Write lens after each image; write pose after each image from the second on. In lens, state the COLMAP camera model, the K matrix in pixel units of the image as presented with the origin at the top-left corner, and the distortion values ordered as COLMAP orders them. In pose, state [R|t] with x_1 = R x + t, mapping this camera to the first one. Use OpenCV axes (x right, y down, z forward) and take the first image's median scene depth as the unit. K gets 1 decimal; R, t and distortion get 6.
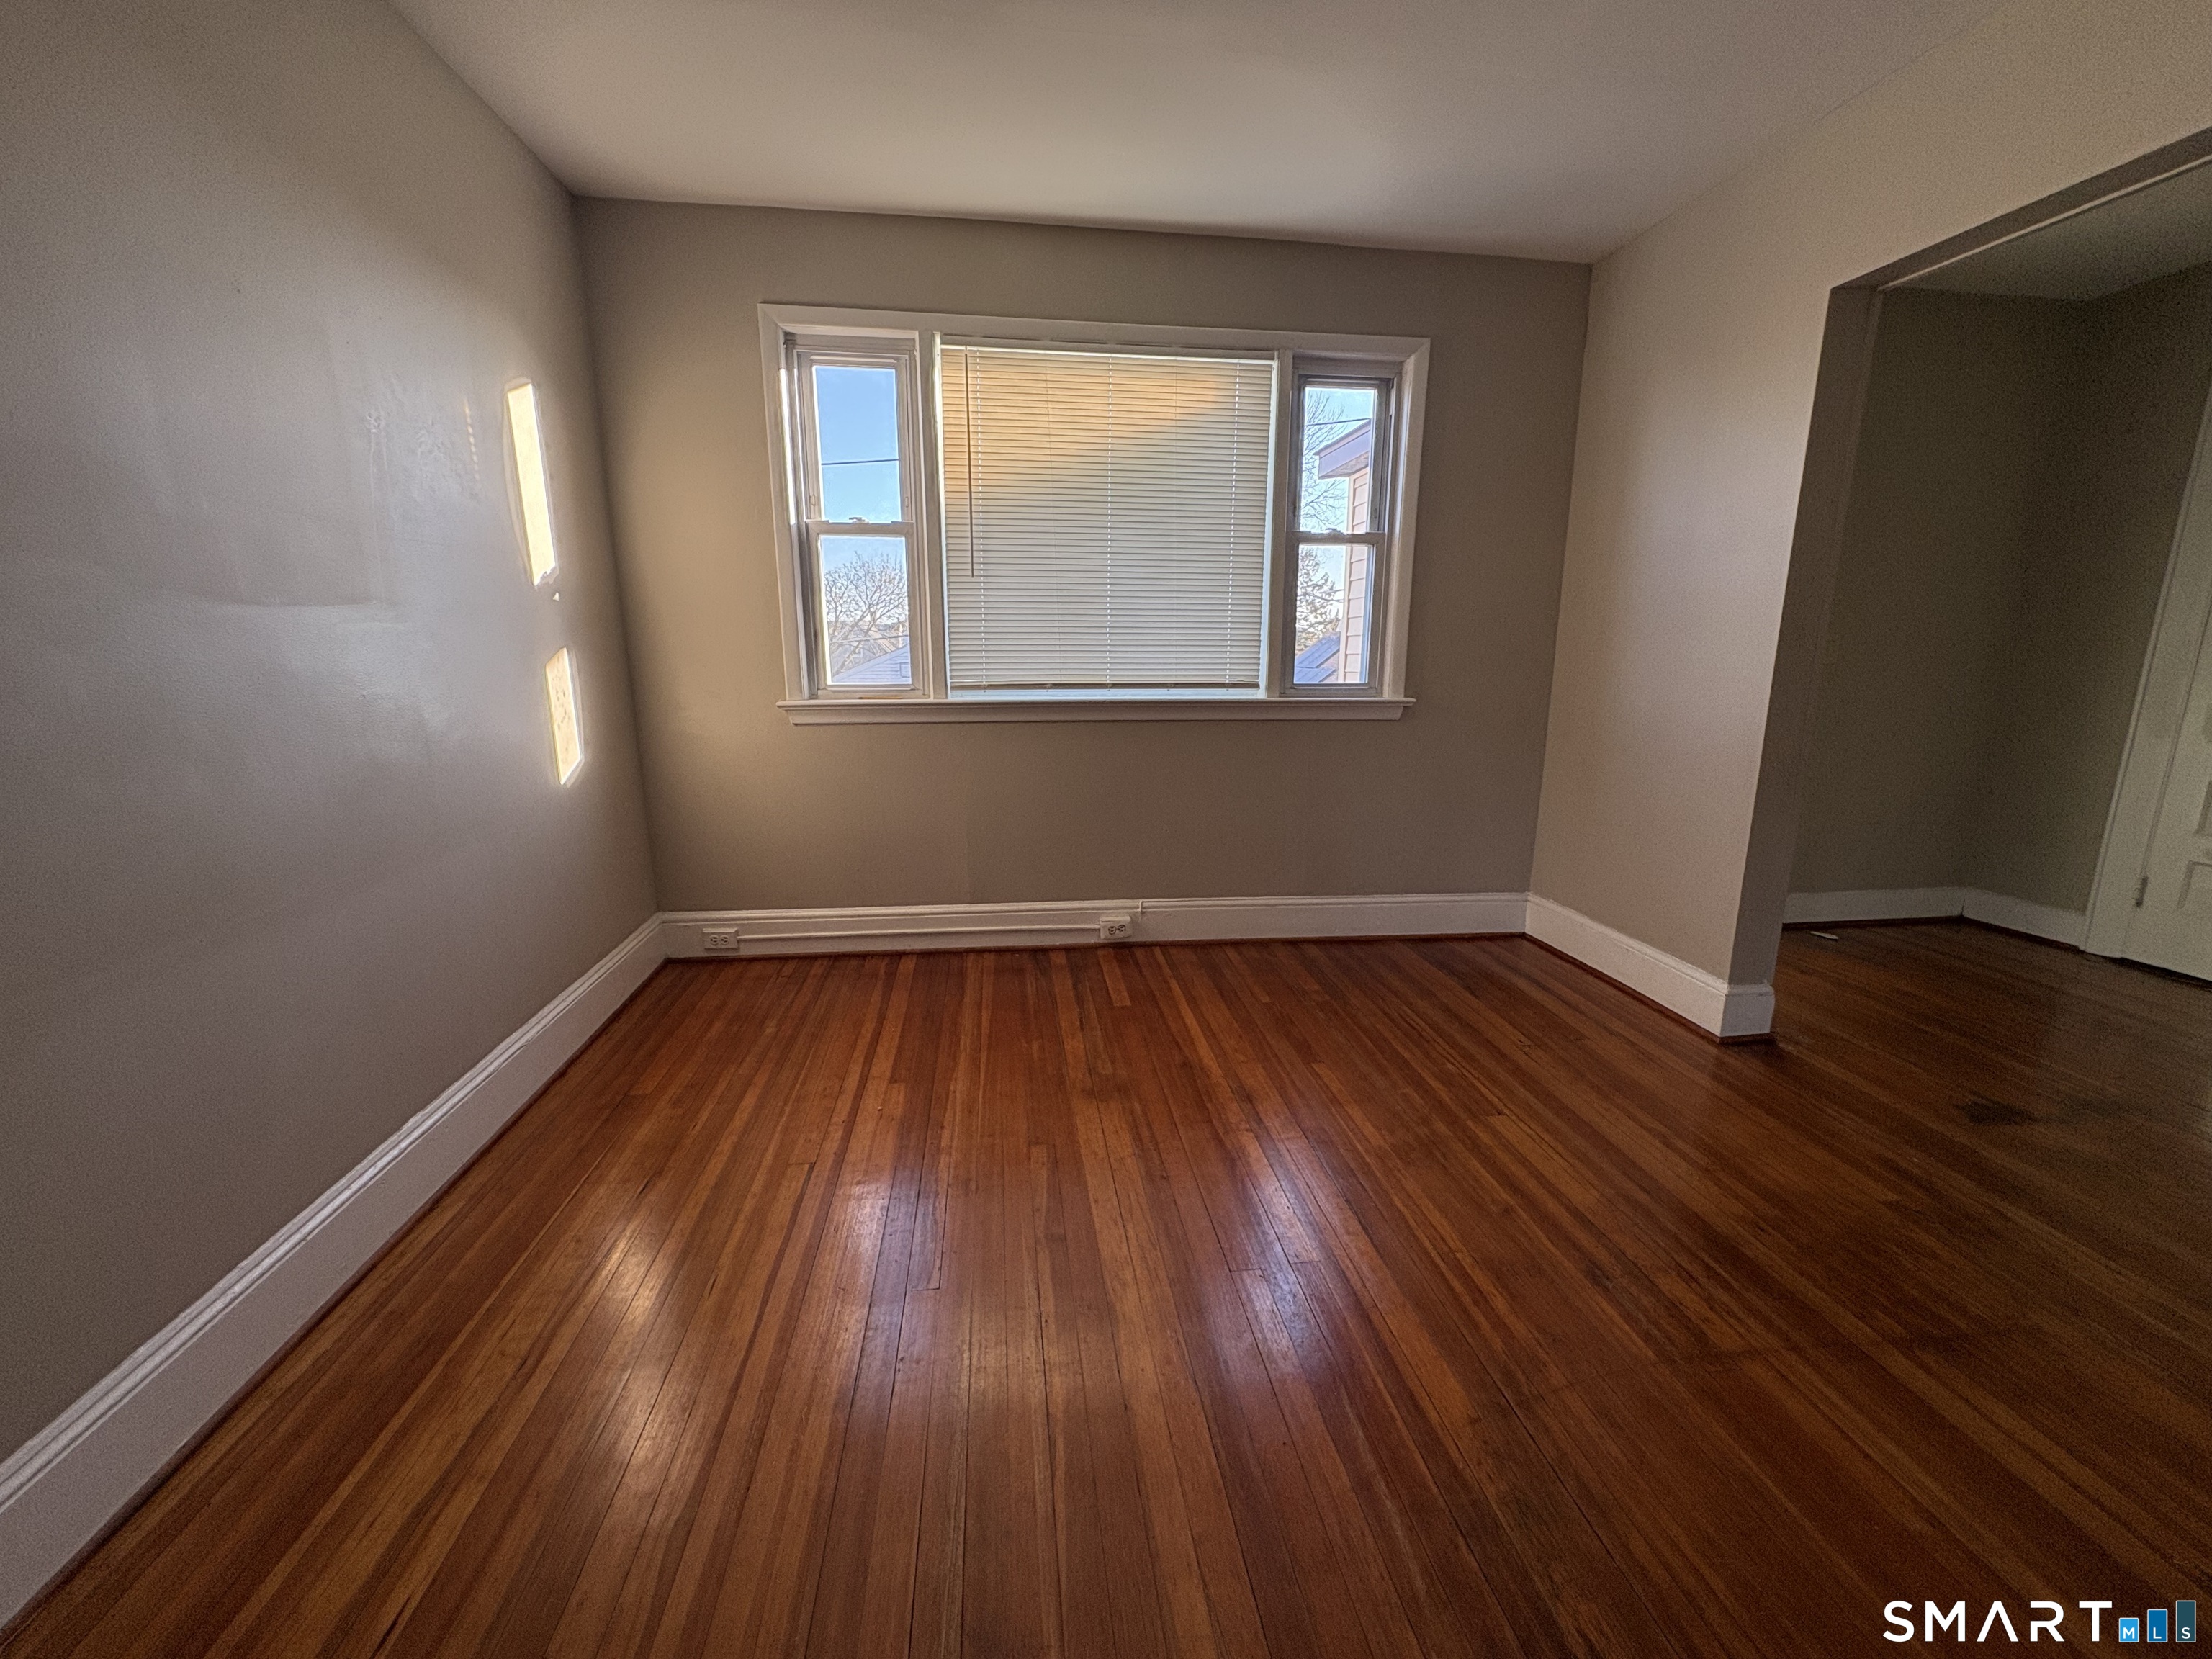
lens RADIAL K [[881.0, 0, 1129.4], [0, 881.0, 816.4], [0, 0, 1]] dist [0.003940, -0.000690]
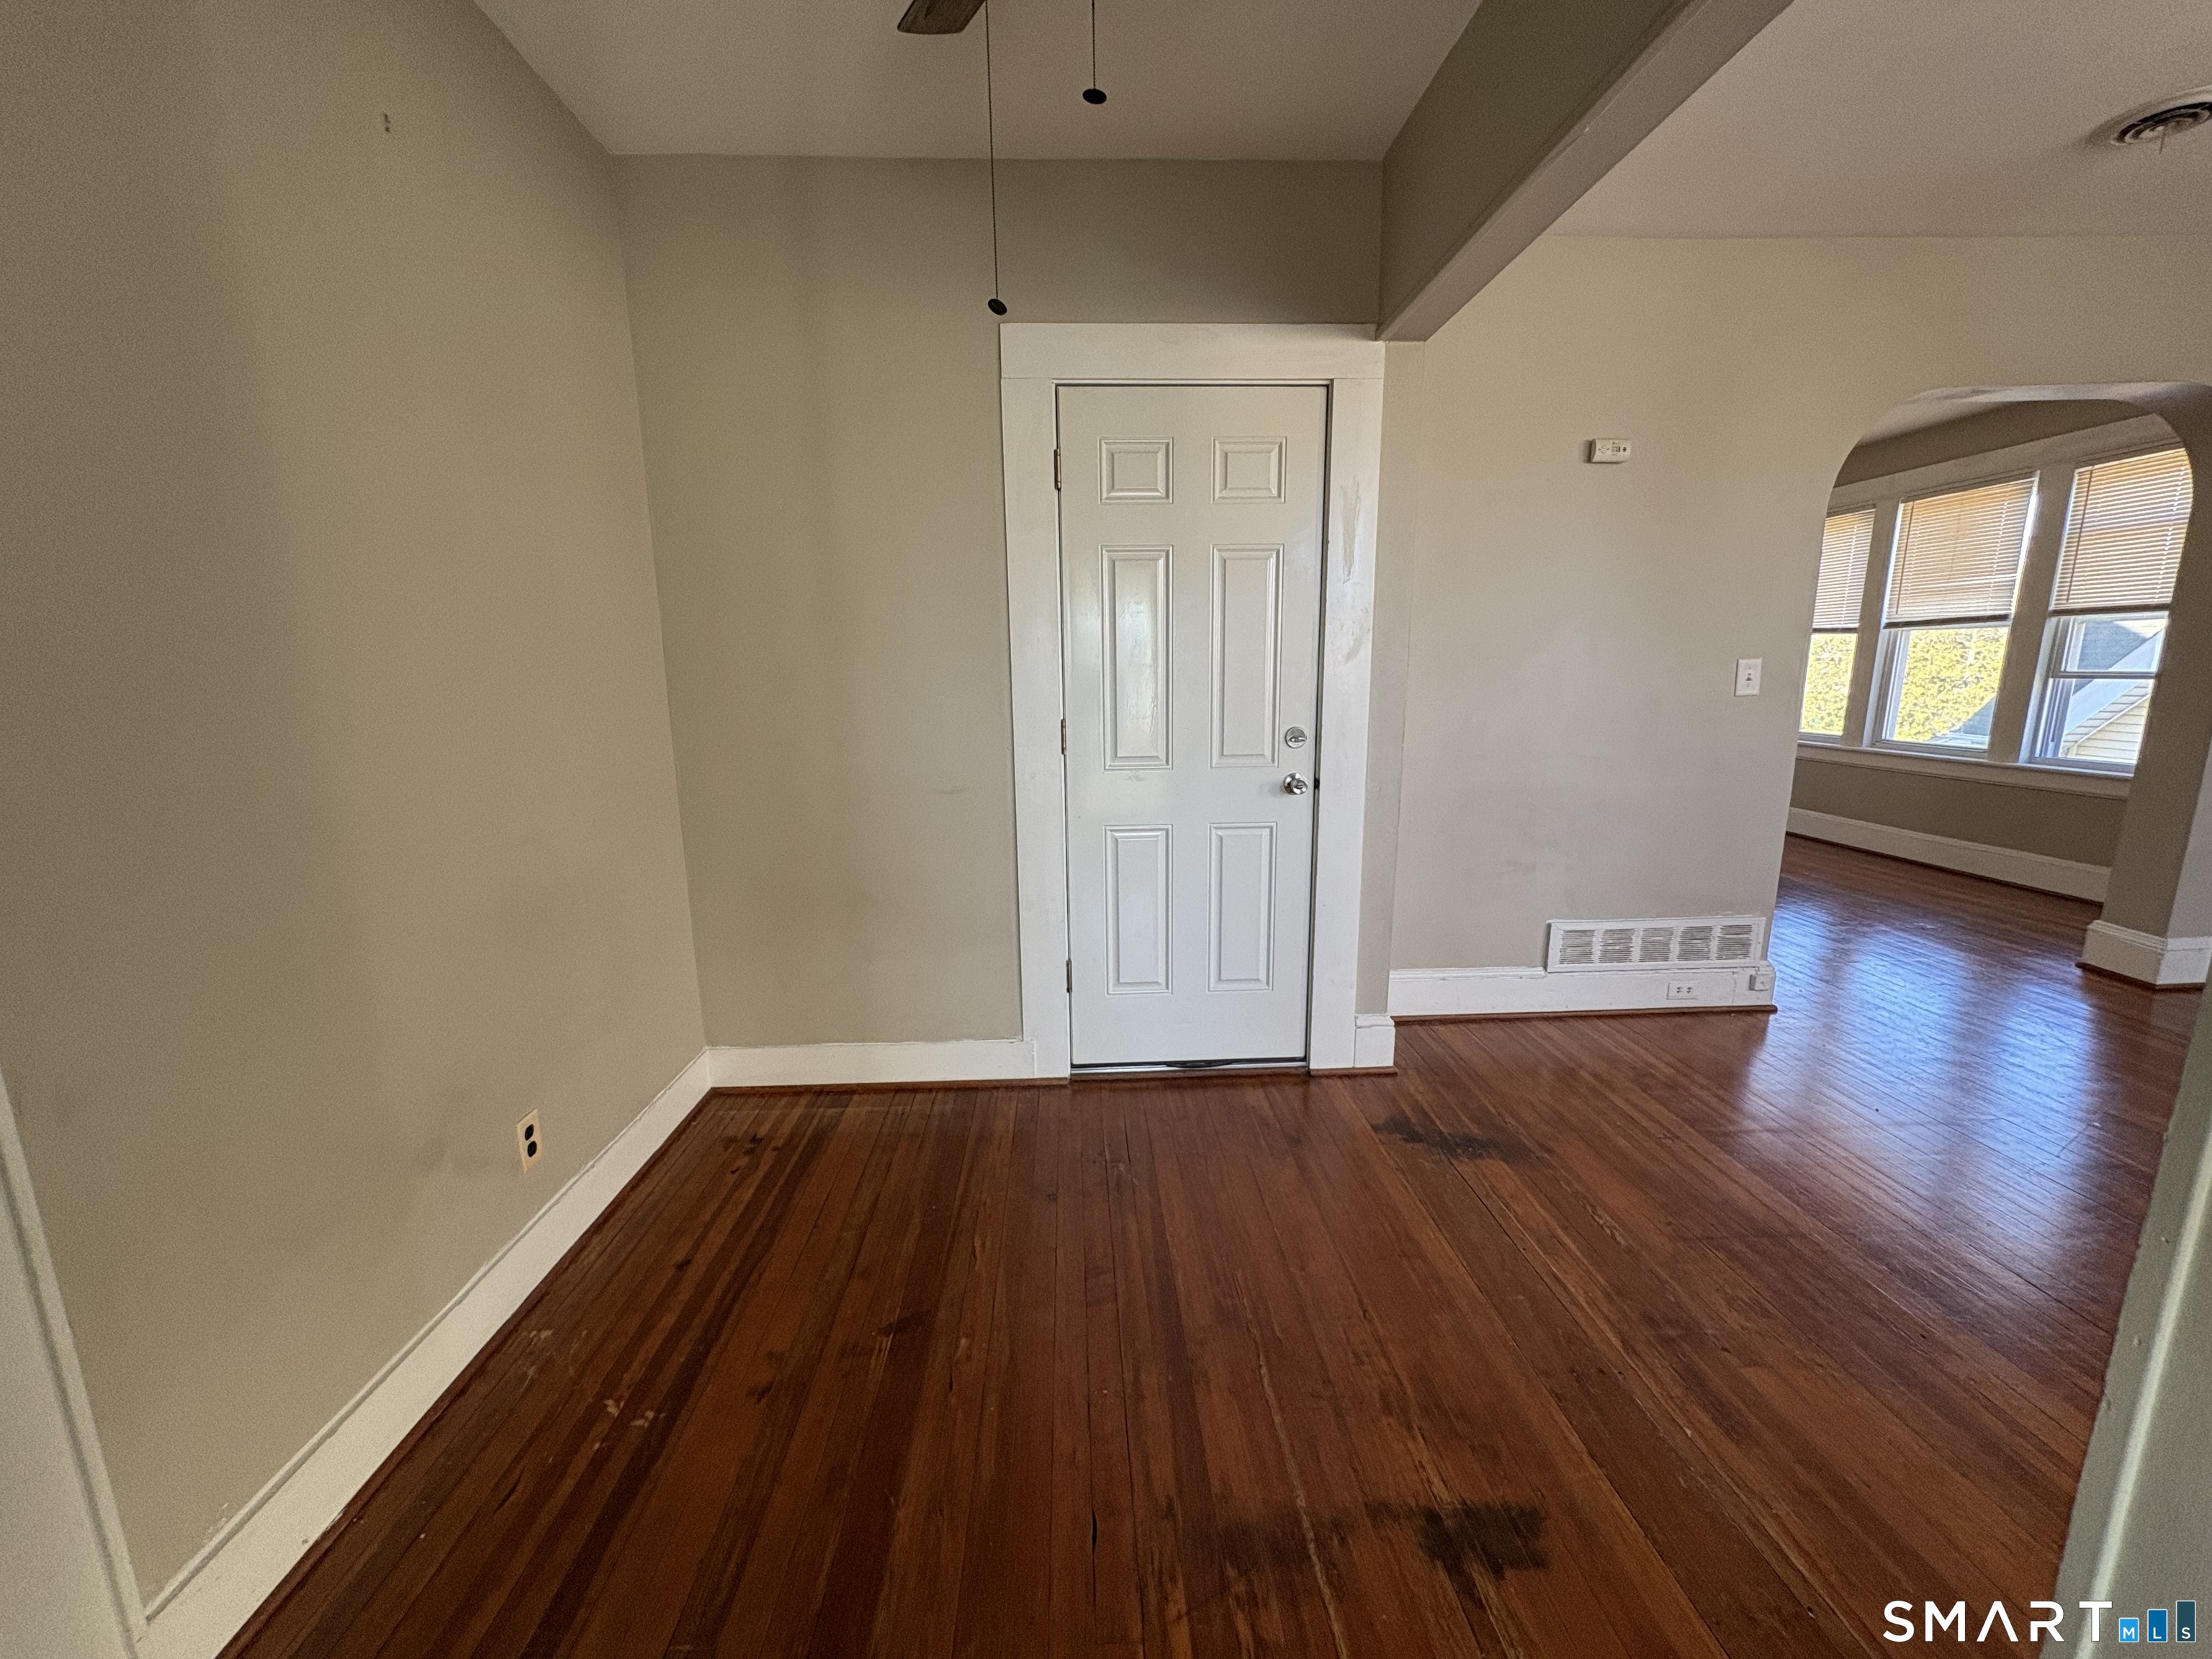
lens RADIAL K [[881.0, 0, 1103.5], [0, 881.0, 826.7], [0, 0, 1]] dist [0.003940, -0.000690]
pose [[-0.997302, -0.002959, 0.073343, 0.865553], [0.024639, 0.927716, 0.372473, -0.210253], [-0.069144, 0.373276, -0.925140, 0.988031]]
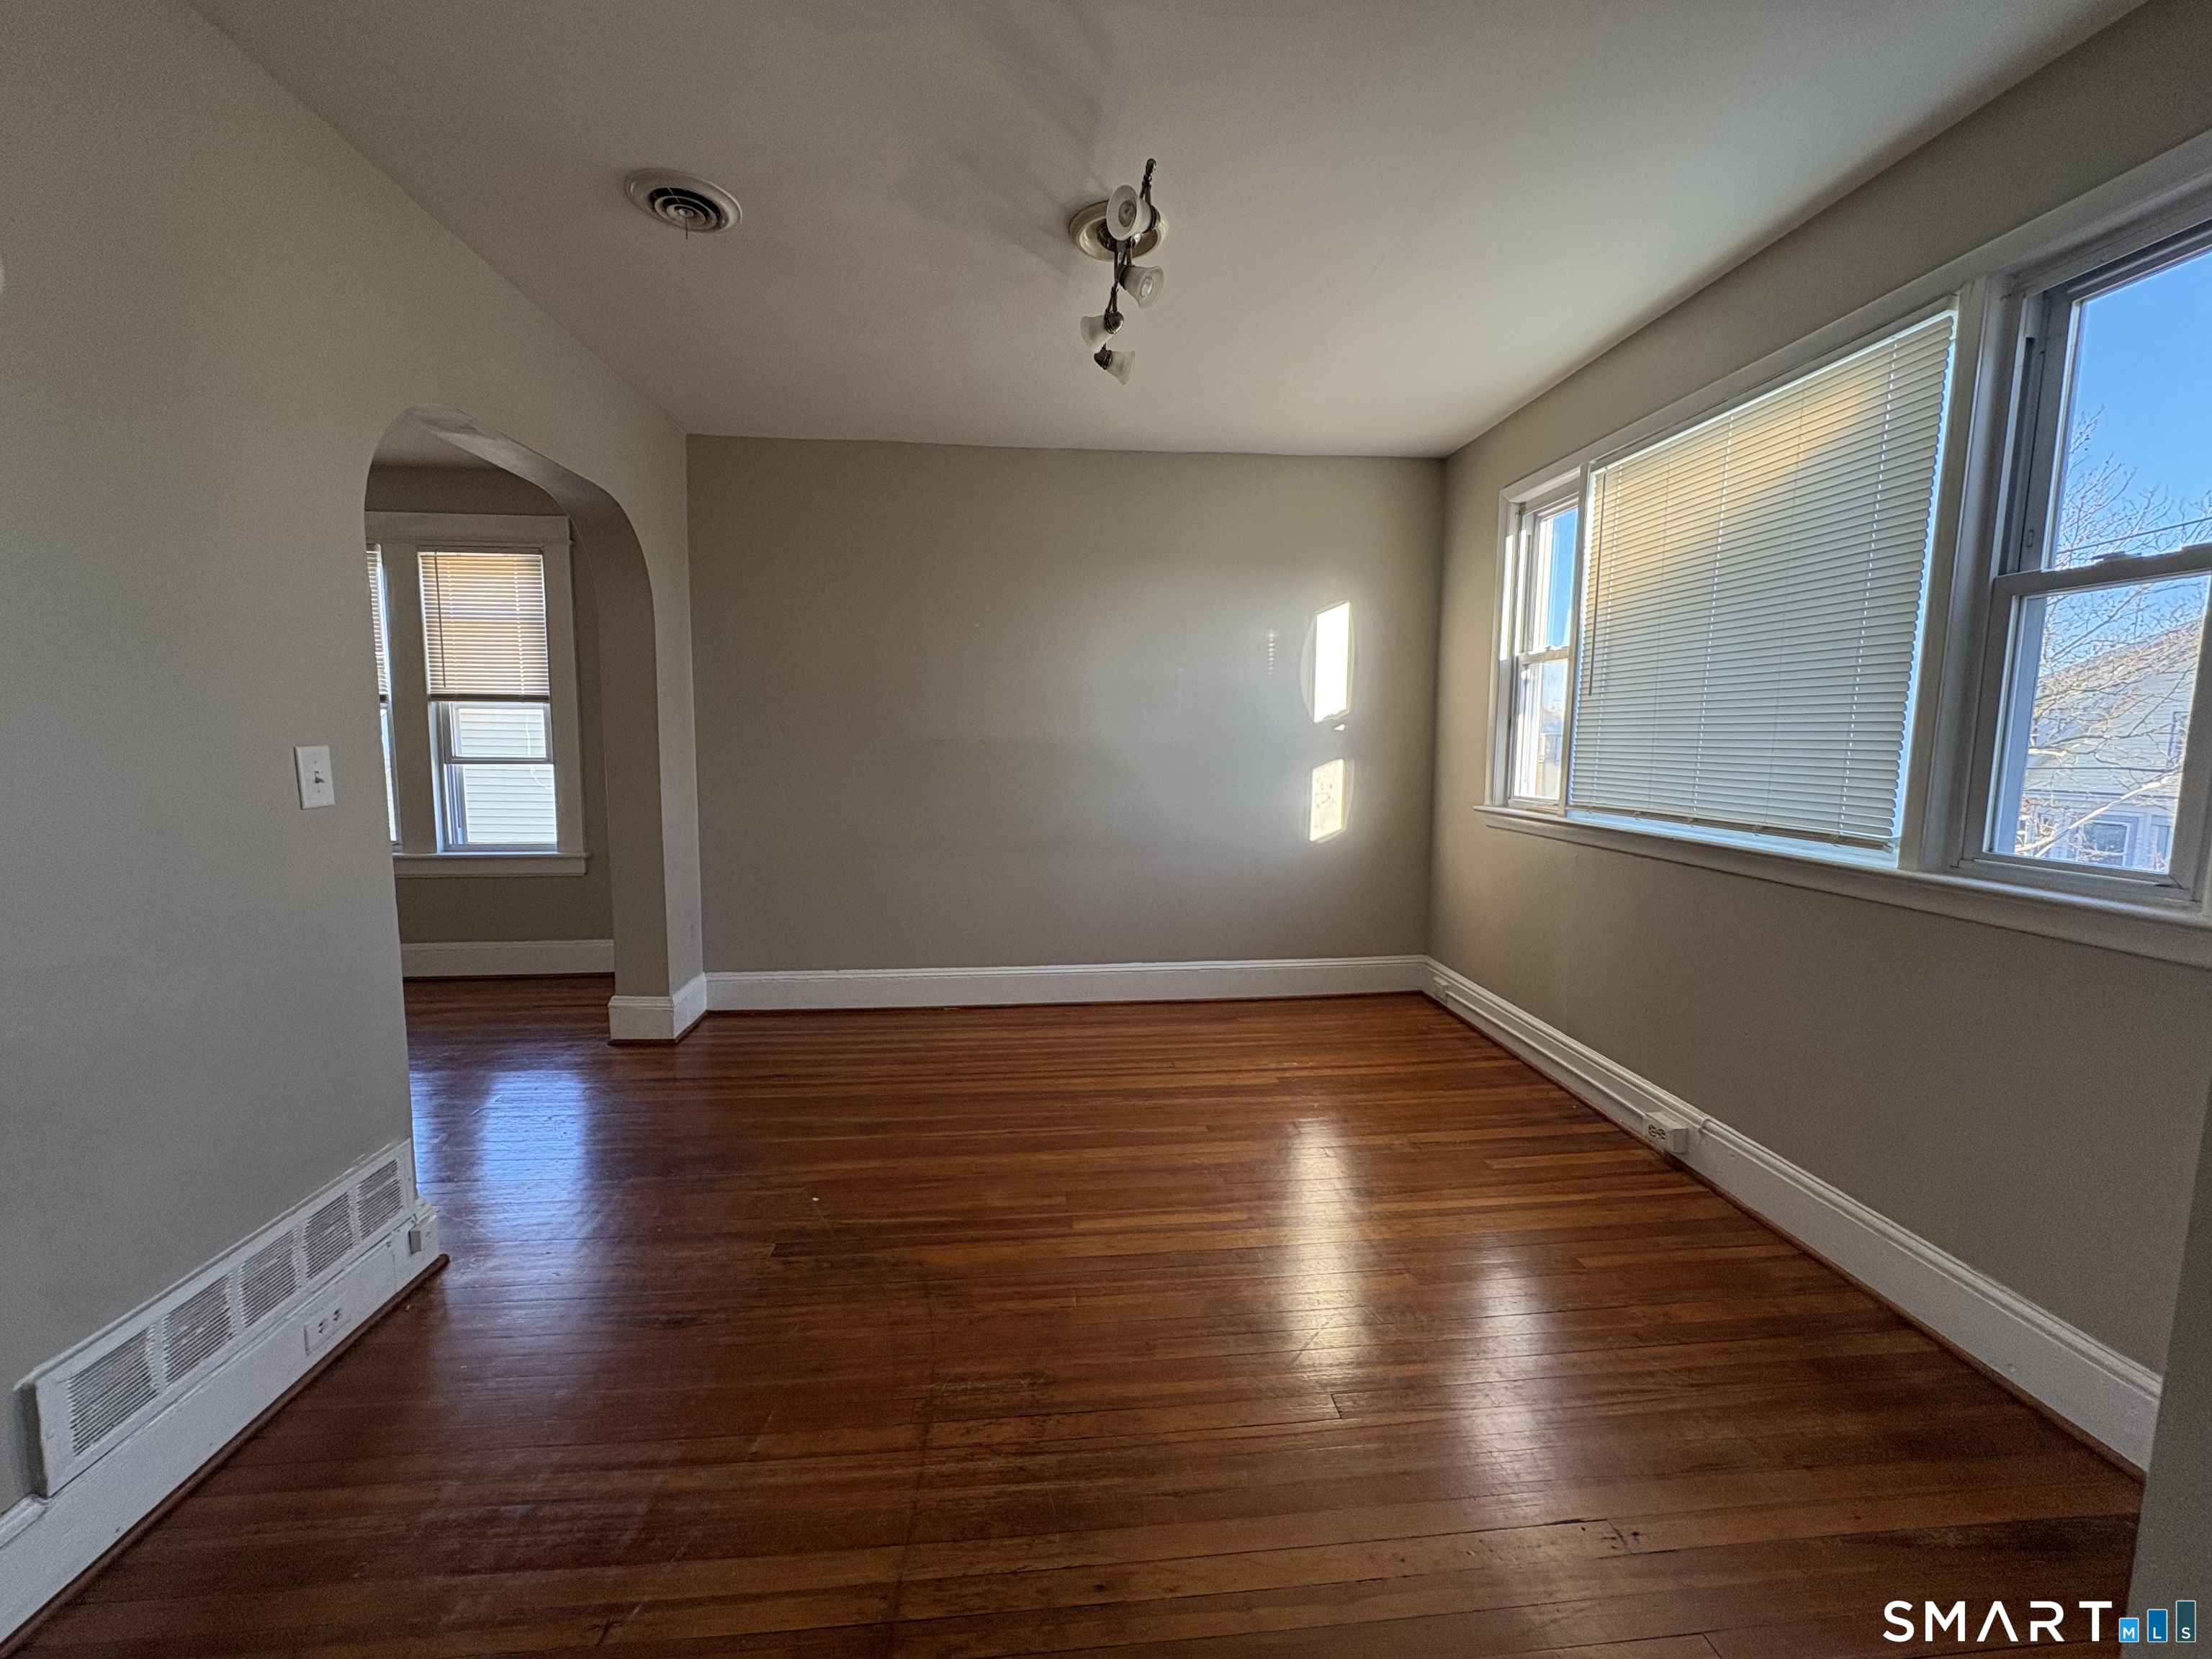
lens RADIAL K [[881.0, 0, 1111.7], [0, 881.0, 838.5], [0, 0, 1]] dist [0.003940, -0.000690]
pose [[-0.032398, 0.111032, -0.993289, 0.798076], [-0.205611, 0.971813, 0.115338, -0.121885], [0.978097, 0.207967, -0.008655, 0.520087]]
